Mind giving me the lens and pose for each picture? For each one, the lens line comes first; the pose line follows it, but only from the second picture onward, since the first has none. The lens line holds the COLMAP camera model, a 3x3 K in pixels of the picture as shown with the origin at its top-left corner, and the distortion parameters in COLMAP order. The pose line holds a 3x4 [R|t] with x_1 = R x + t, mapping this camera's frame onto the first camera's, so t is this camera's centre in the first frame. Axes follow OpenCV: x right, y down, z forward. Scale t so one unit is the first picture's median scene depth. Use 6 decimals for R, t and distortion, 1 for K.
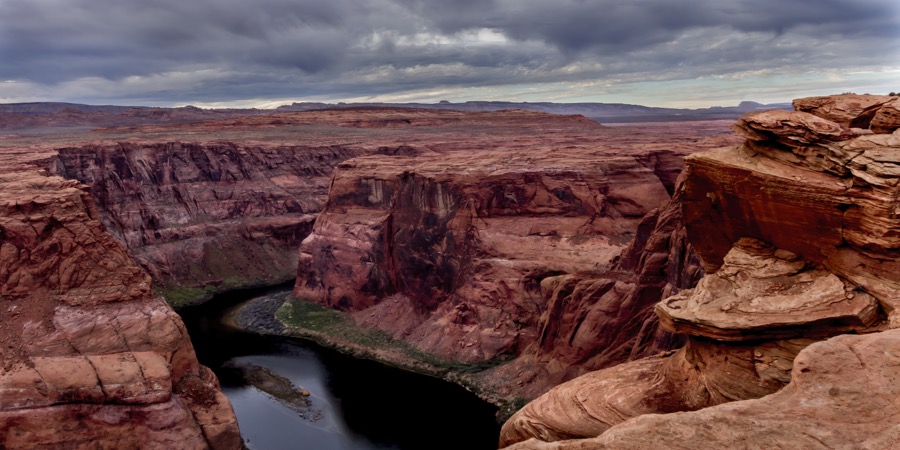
lens RADIAL K [[802.2, 0, 450.0], [0, 802.2, 225.0], [0, 0, 1]] dist [0.000272, -0.001553]
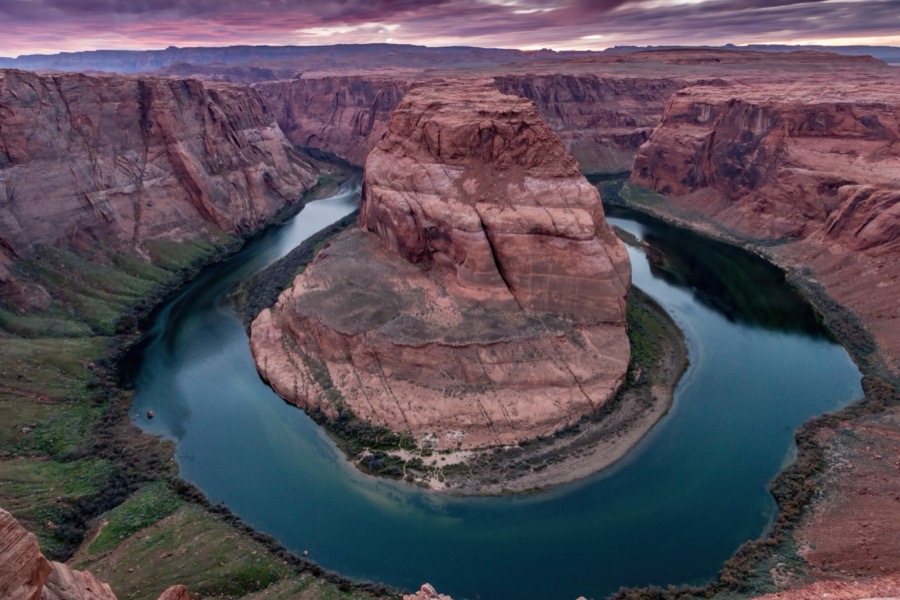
lens RADIAL K [[486.6, 0, 450.0], [0, 486.6, 300.0], [0, 0, 1]] dist [-0.000169, -0.001097]
pose [[0.925371, 0.171874, -0.337857, -0.173785], [-0.054070, 0.942033, 0.331134, 0.009957], [0.375186, -0.288154, 0.881024, -0.040293]]
